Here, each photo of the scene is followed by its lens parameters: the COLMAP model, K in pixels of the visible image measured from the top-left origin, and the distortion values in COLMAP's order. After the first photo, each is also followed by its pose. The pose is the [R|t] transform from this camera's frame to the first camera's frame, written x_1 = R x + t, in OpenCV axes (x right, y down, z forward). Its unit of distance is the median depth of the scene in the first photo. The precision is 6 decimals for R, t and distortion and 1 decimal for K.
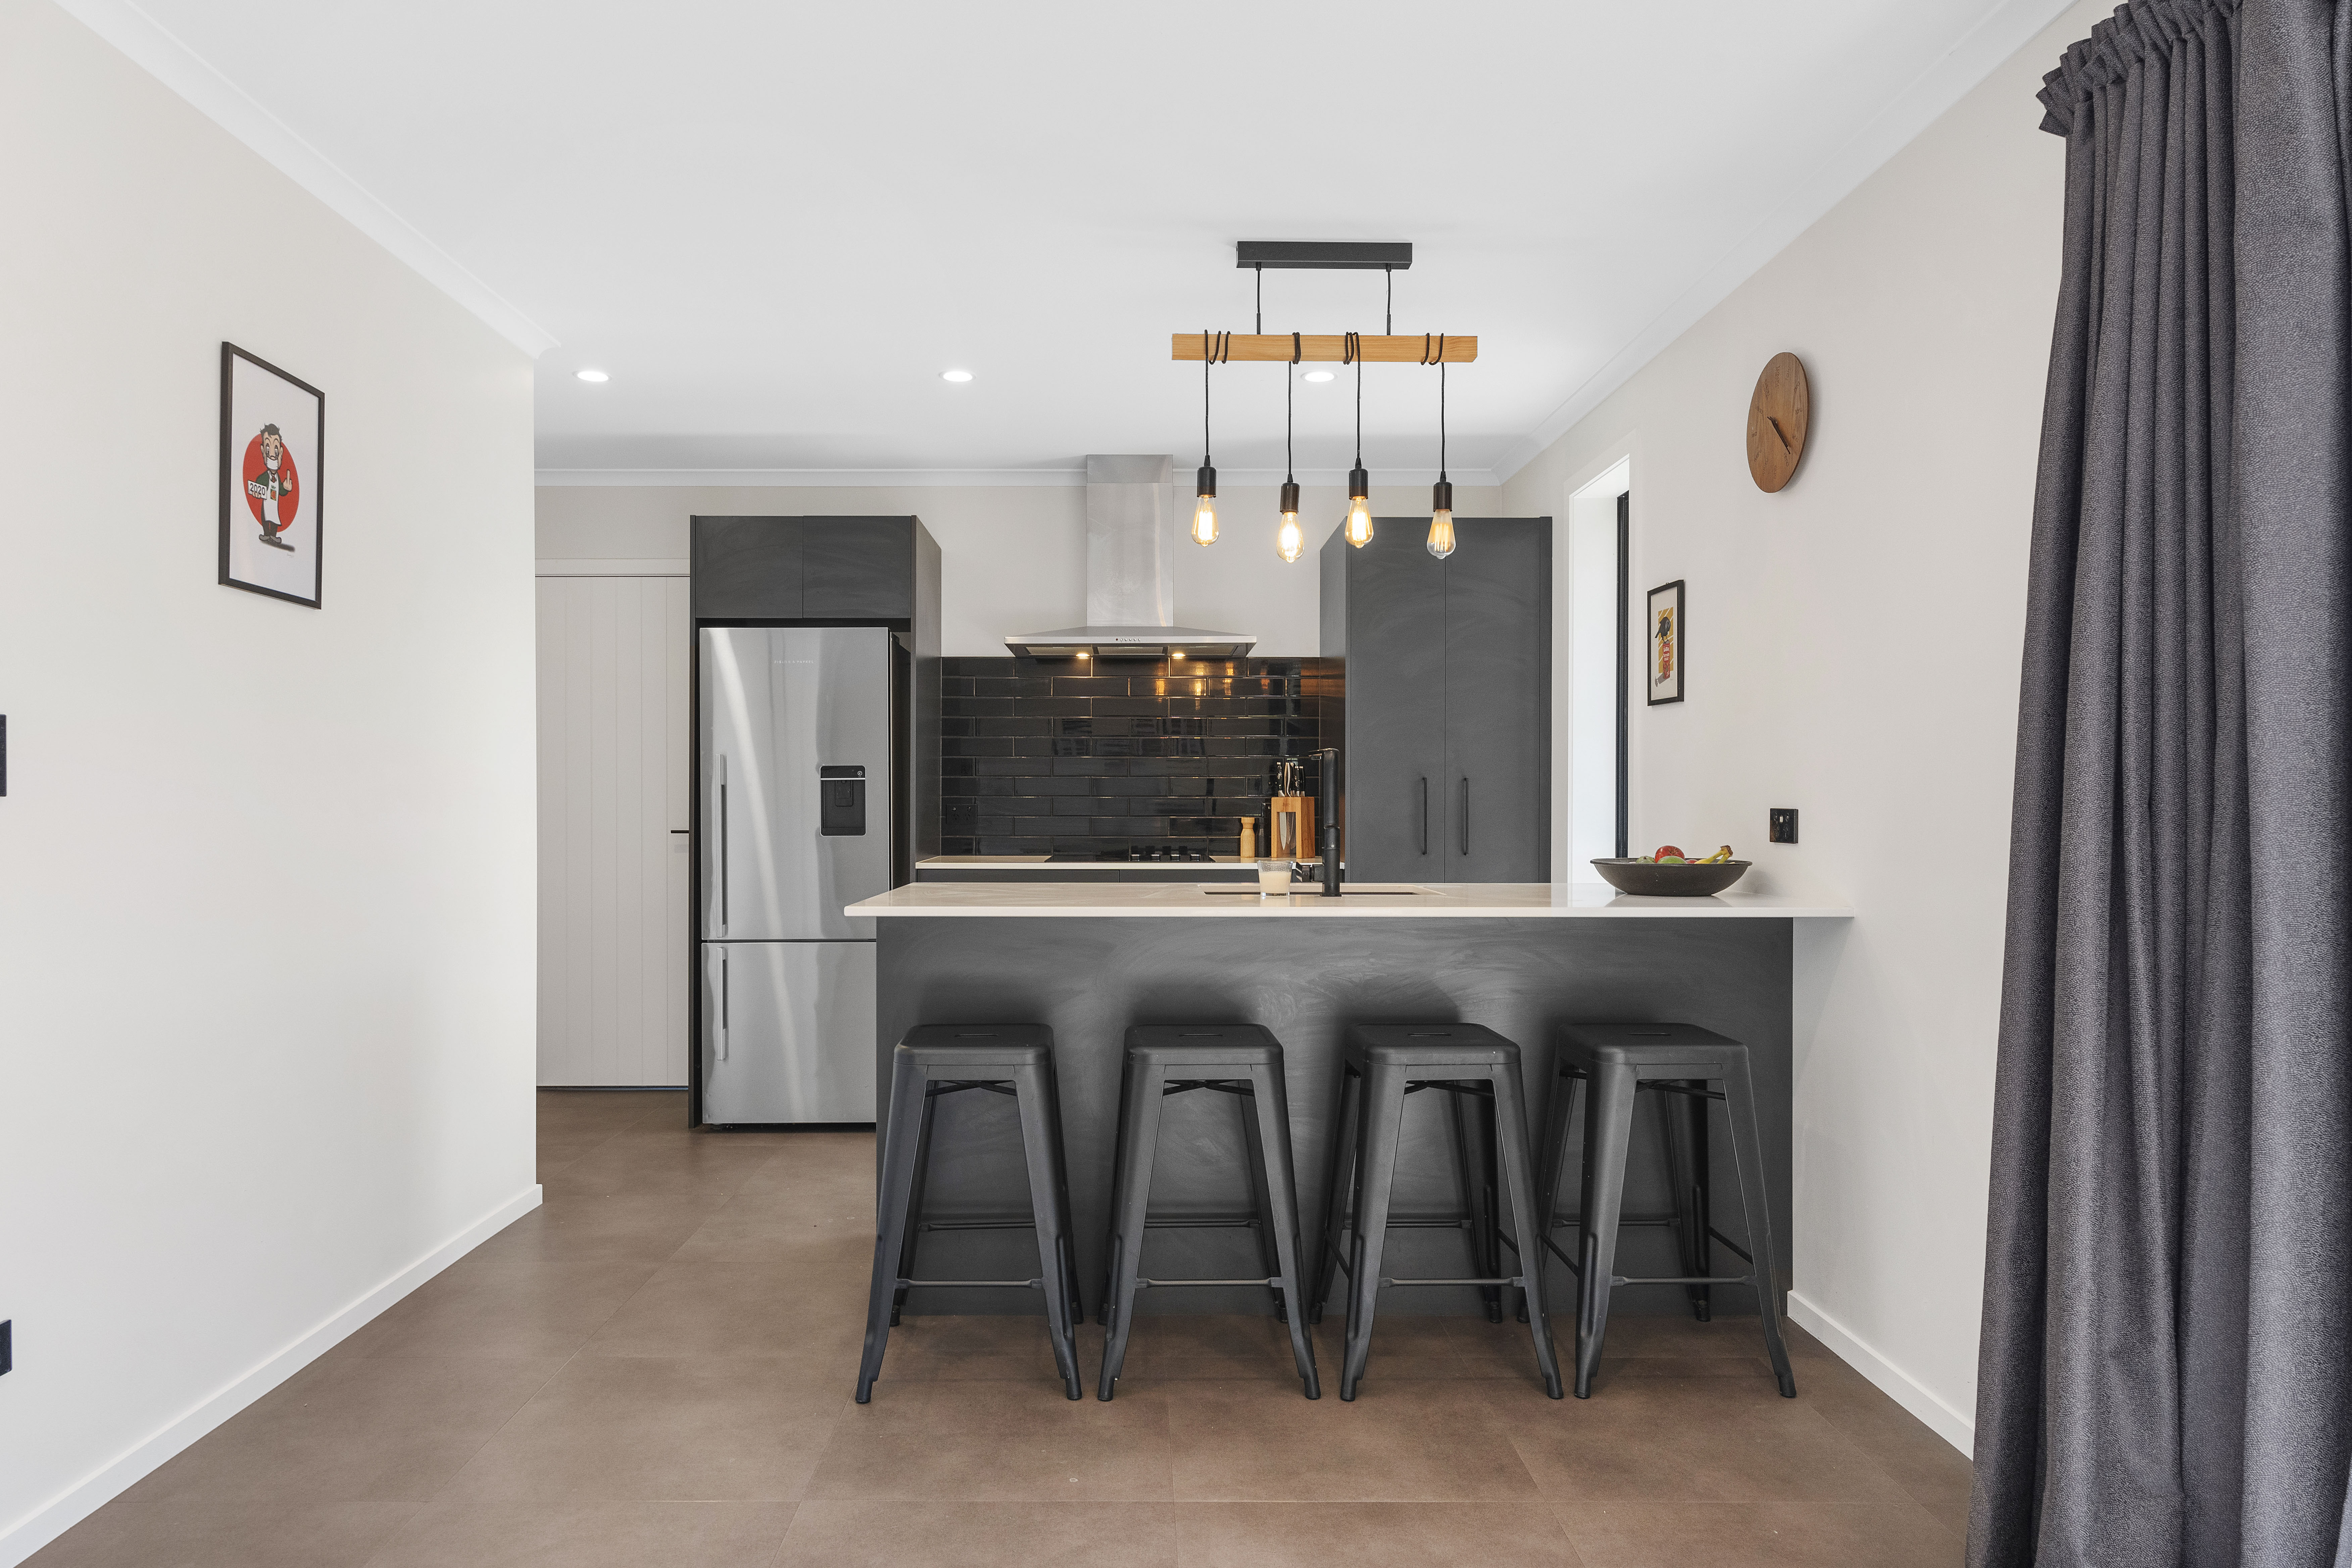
lens RADIAL K [[1444.0, 0, 1175.7], [0, 1444.0, 812.7], [0, 0, 1]] dist [-0.001958, 0.001706]
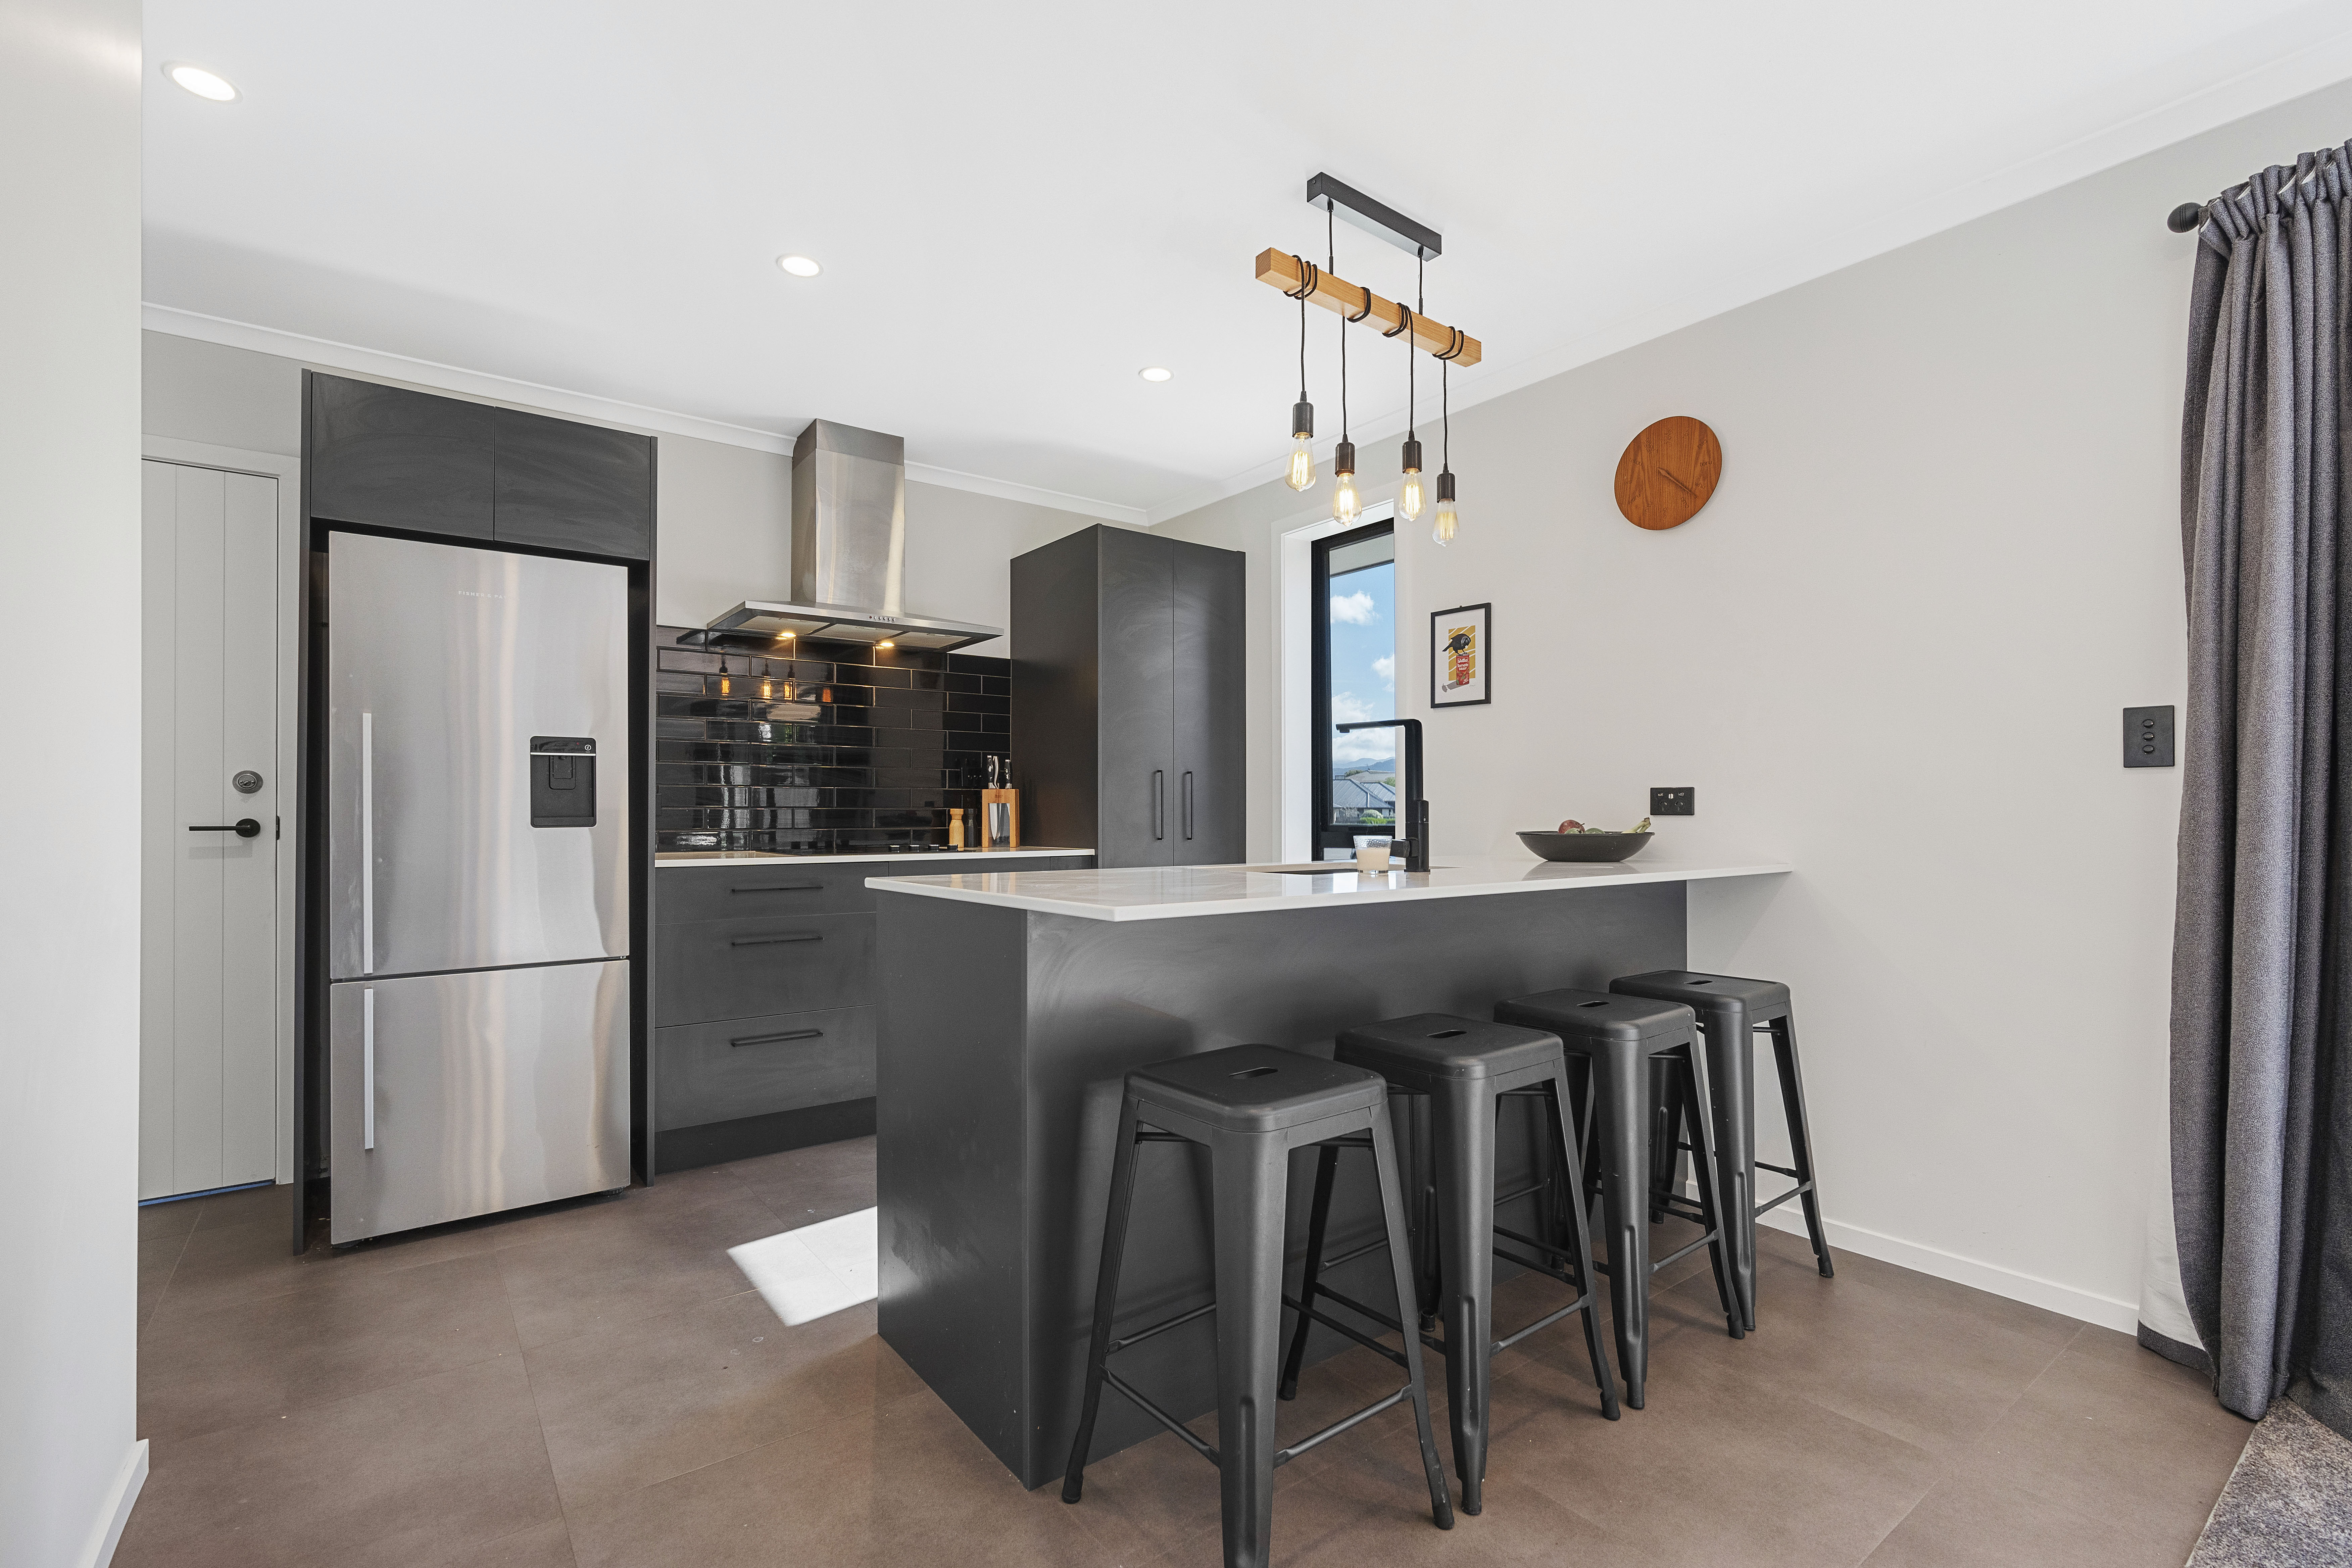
lens RADIAL K [[1053.7, 0, 1202.3], [0, 1053.7, 821.1], [0, 0, 1]] dist [-0.009128, 0.002480]
pose [[0.807495, -0.006159, 0.589842, -0.405946], [0.007574, 0.999971, 0.000073, 0.021382], [-0.589825, 0.004408, 0.807519, 0.485225]]
